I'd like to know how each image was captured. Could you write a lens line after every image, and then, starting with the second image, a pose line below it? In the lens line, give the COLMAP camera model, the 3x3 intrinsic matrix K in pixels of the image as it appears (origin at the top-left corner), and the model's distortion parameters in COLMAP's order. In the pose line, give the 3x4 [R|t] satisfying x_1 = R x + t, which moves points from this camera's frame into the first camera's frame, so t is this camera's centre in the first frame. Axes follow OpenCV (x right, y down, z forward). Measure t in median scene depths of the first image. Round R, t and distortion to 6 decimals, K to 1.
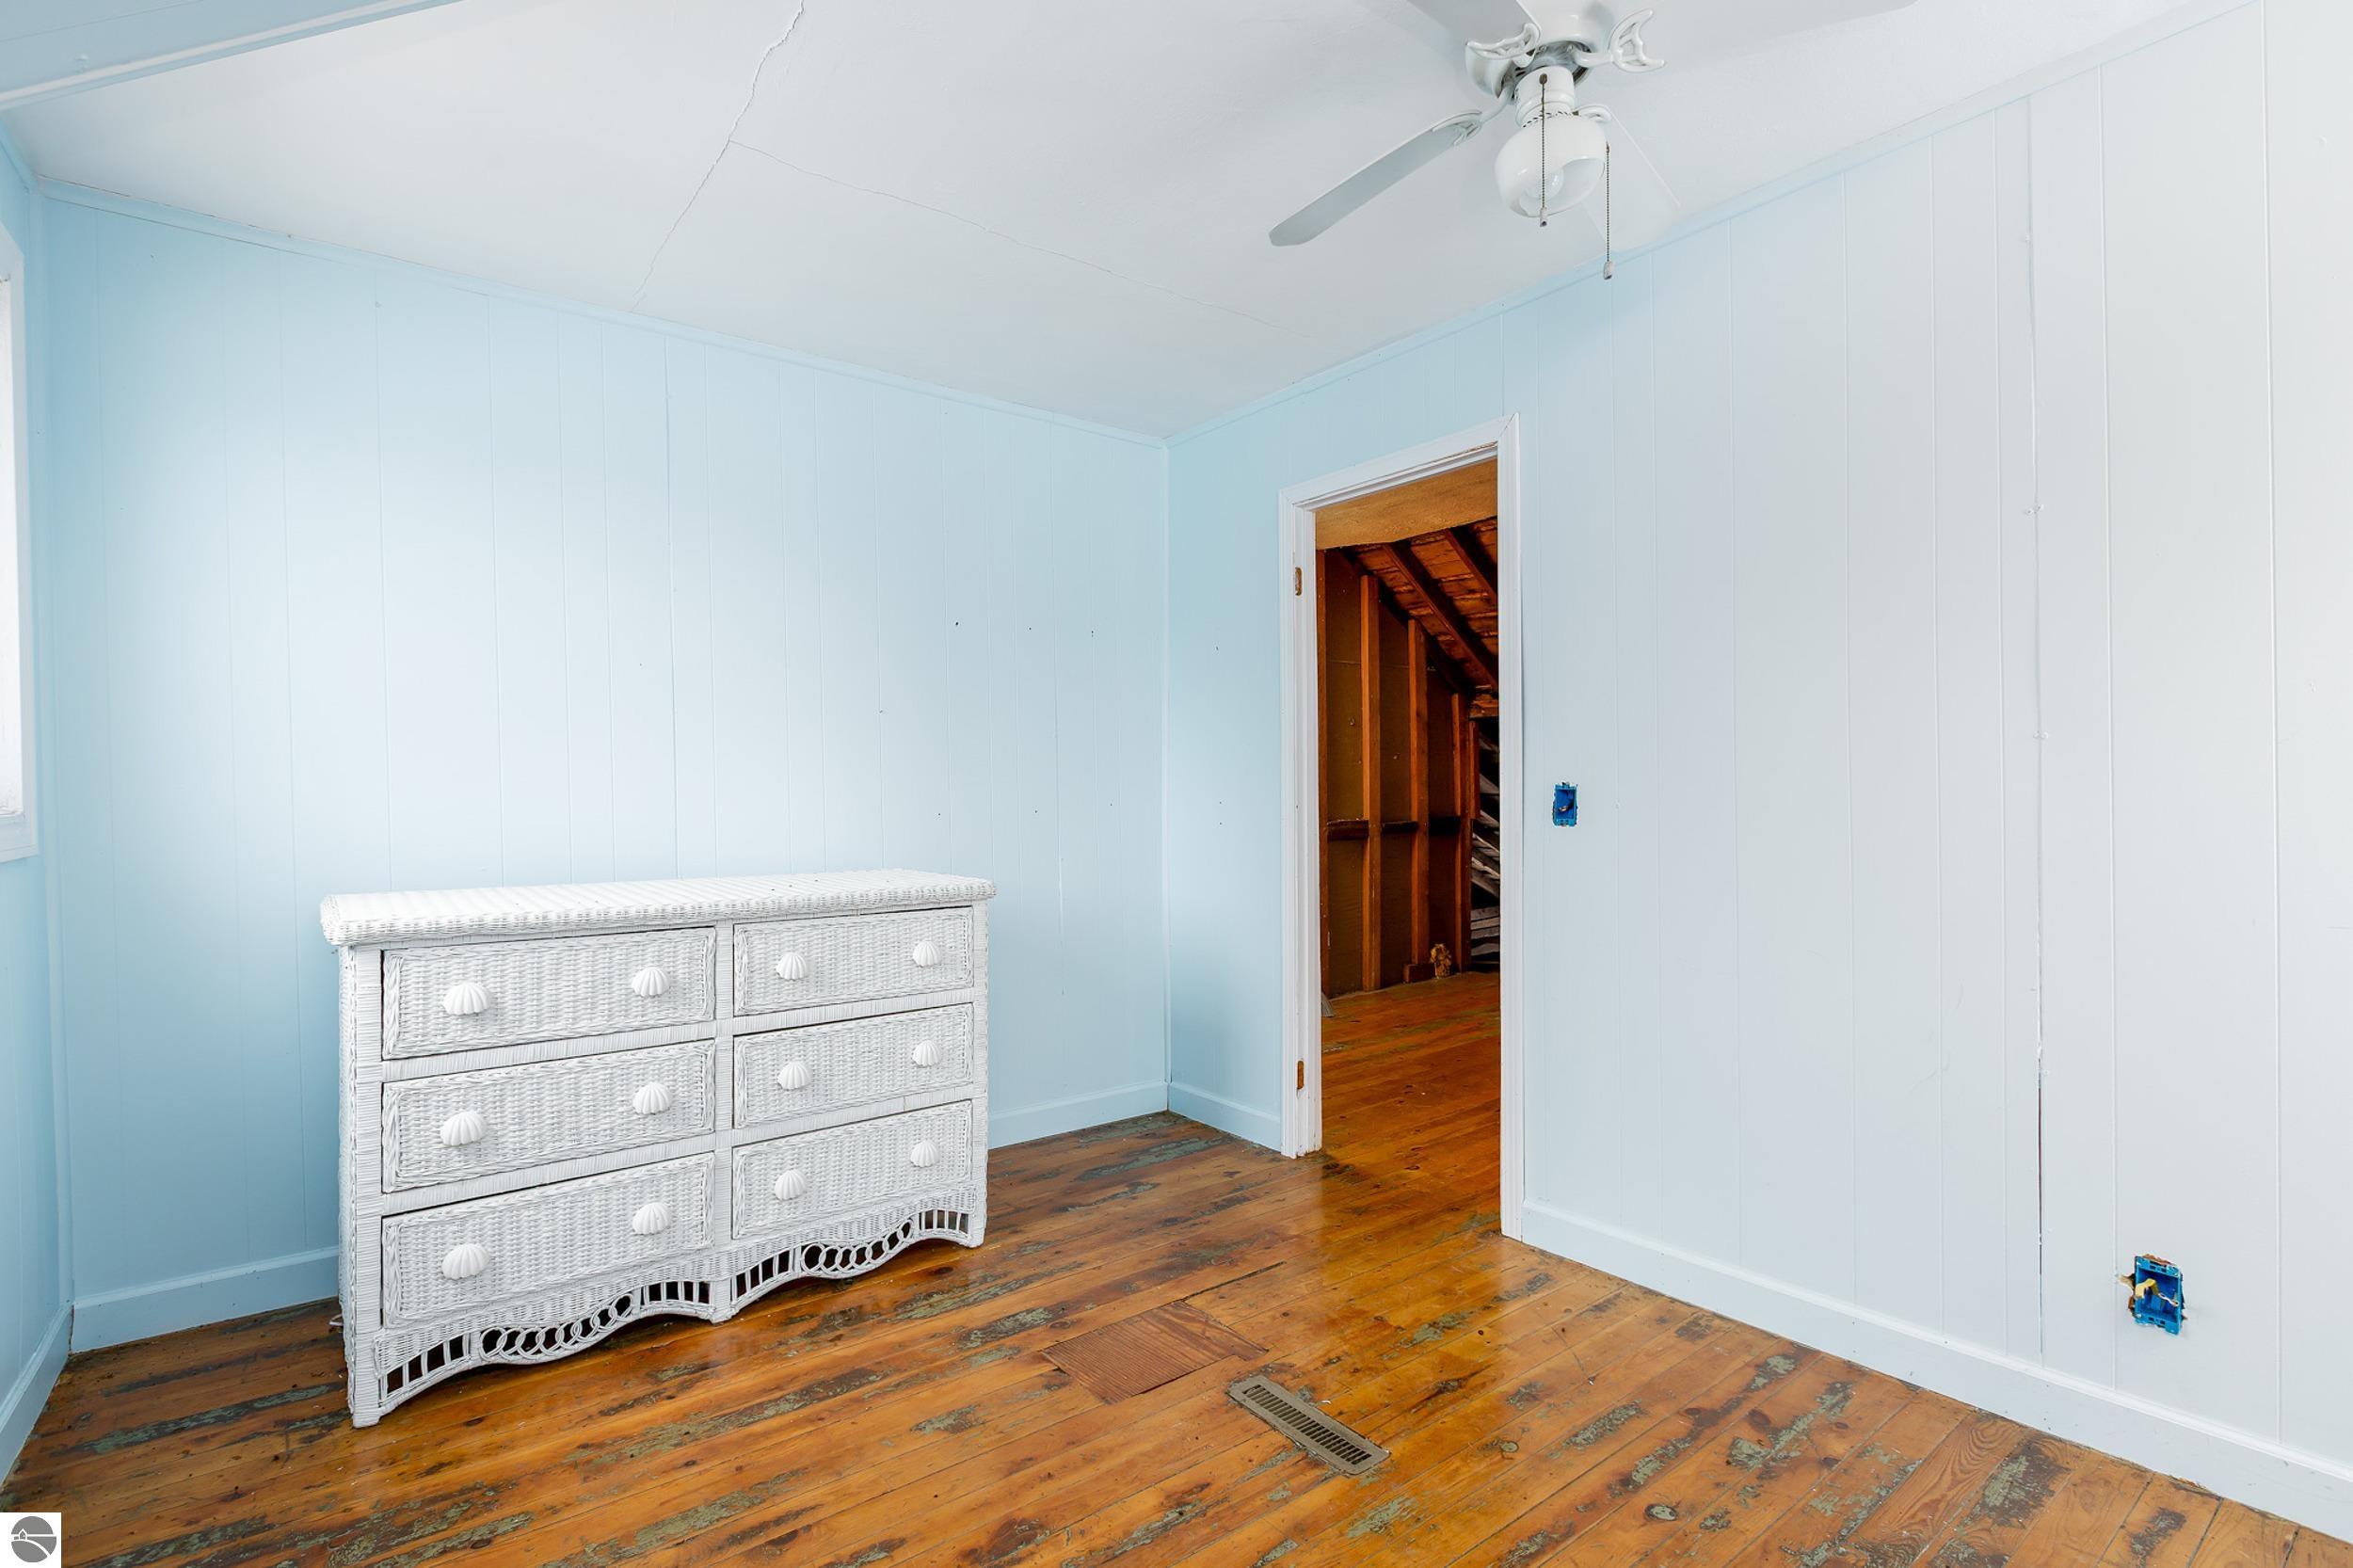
lens RADIAL K [[1095.1, 0, 1176.5], [0, 1095.1, 785.7], [0, 0, 1]] dist [0.000012, -0.001360]
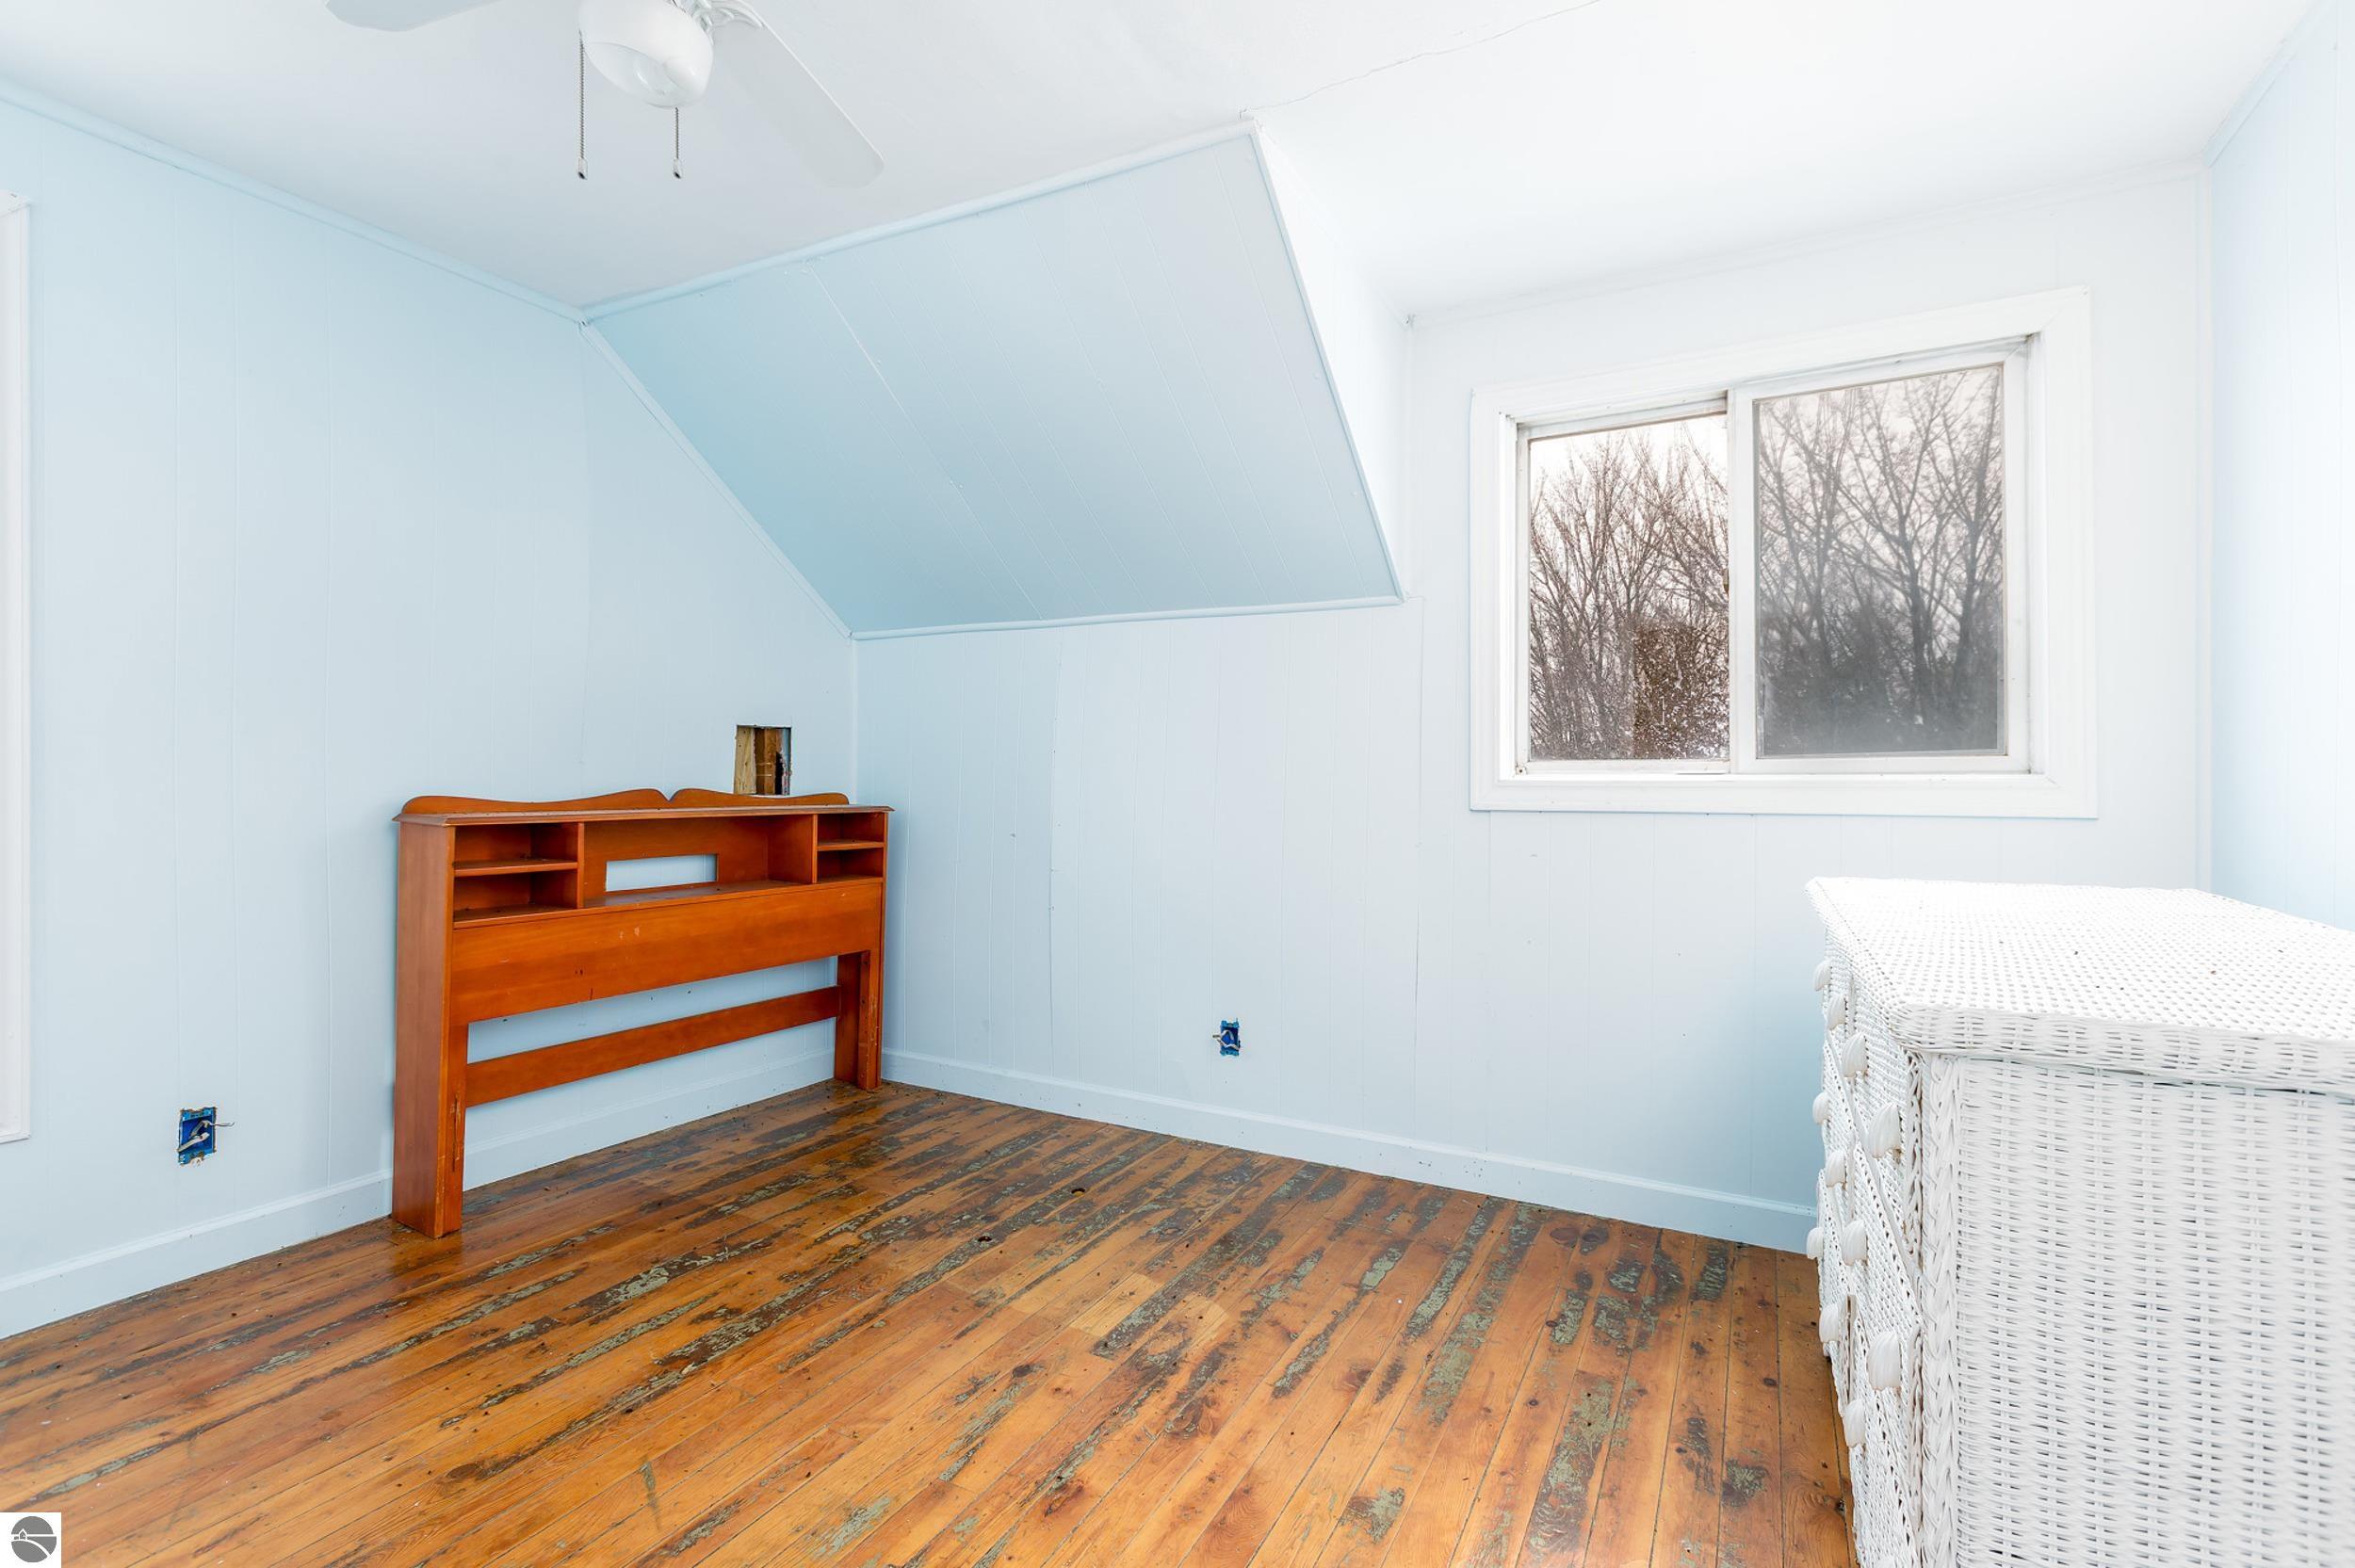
lens RADIAL K [[1095.9, 0, 1183.7], [0, 1095.9, 772.4], [0, 0, 1]] dist [0.000012, -0.001360]
pose [[-0.909751, -0.002574, -0.415146, 0.303019], [-0.000840, 0.999990, -0.004358, 0.022193], [0.415153, -0.003616, -0.909744, 1.863033]]
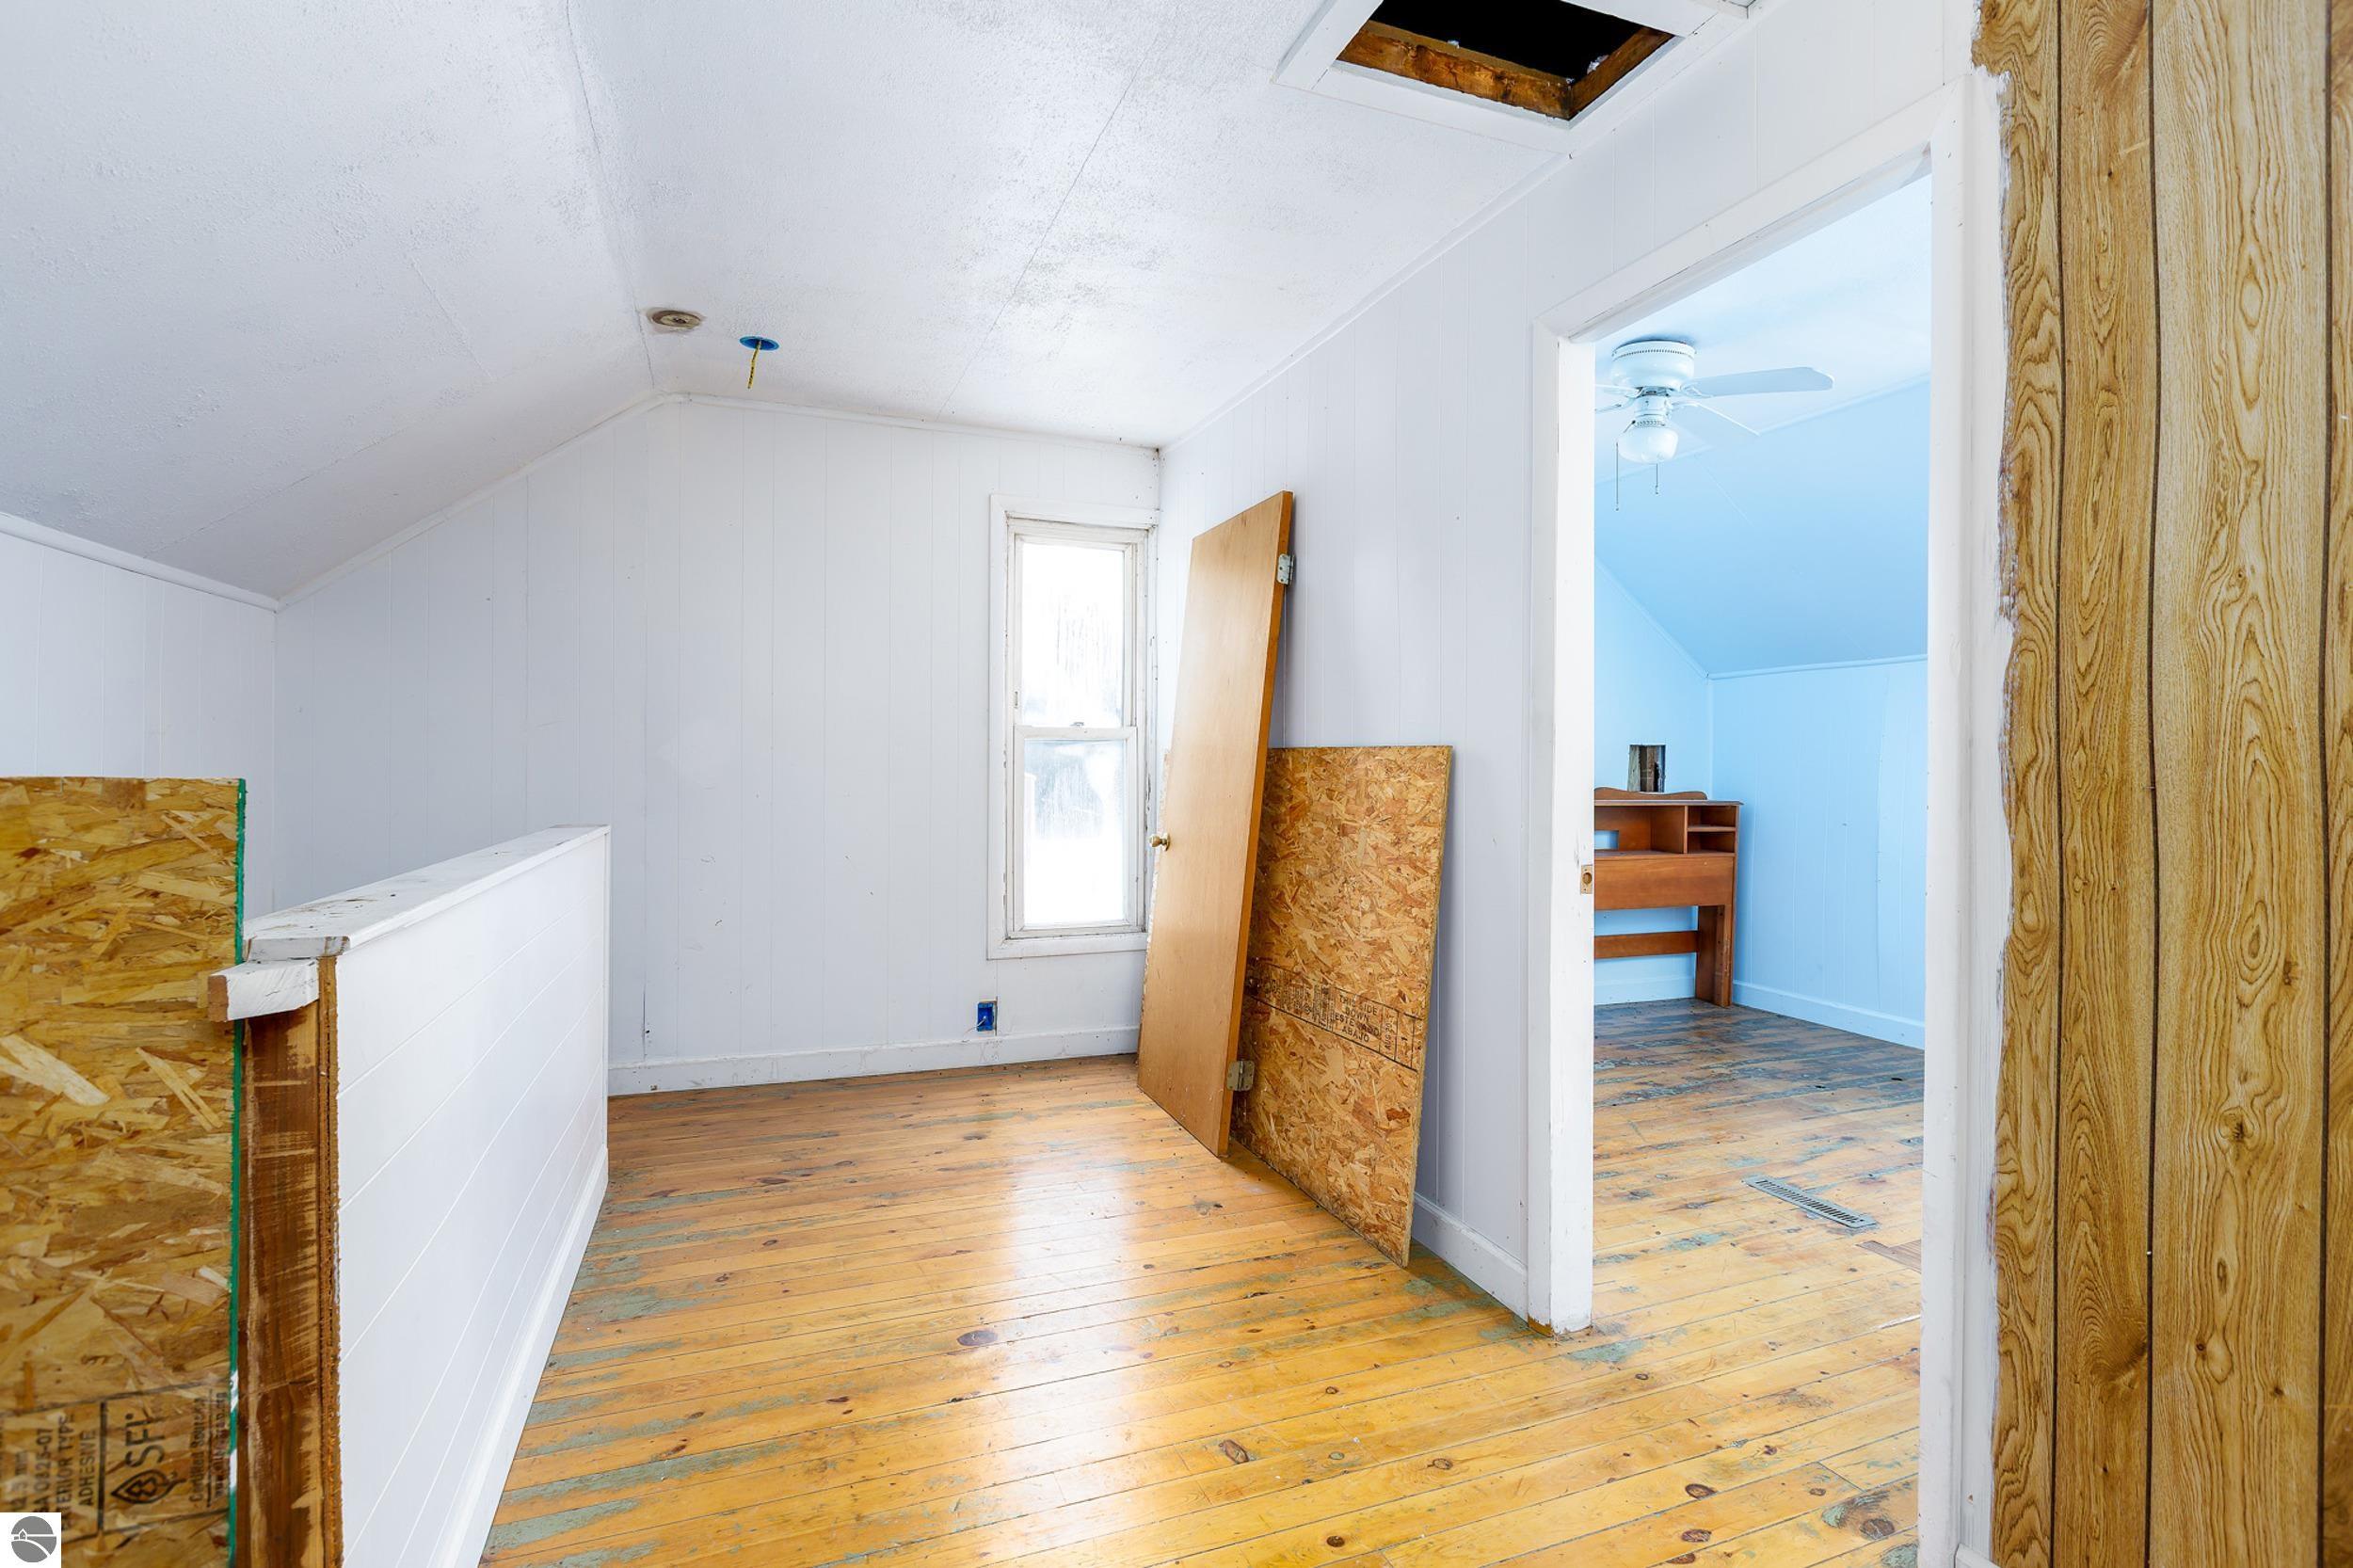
lens RADIAL K [[1095.1, 0, 1174.9], [0, 1095.1, 772.7], [0, 0, 1]] dist [0.000012, -0.001360]
pose [[-0.961365, -0.003054, 0.275259, 0.575806], [-0.003630, 0.999992, -0.001584, 0.012601], [-0.275252, -0.002522, -0.961369, 2.880812]]
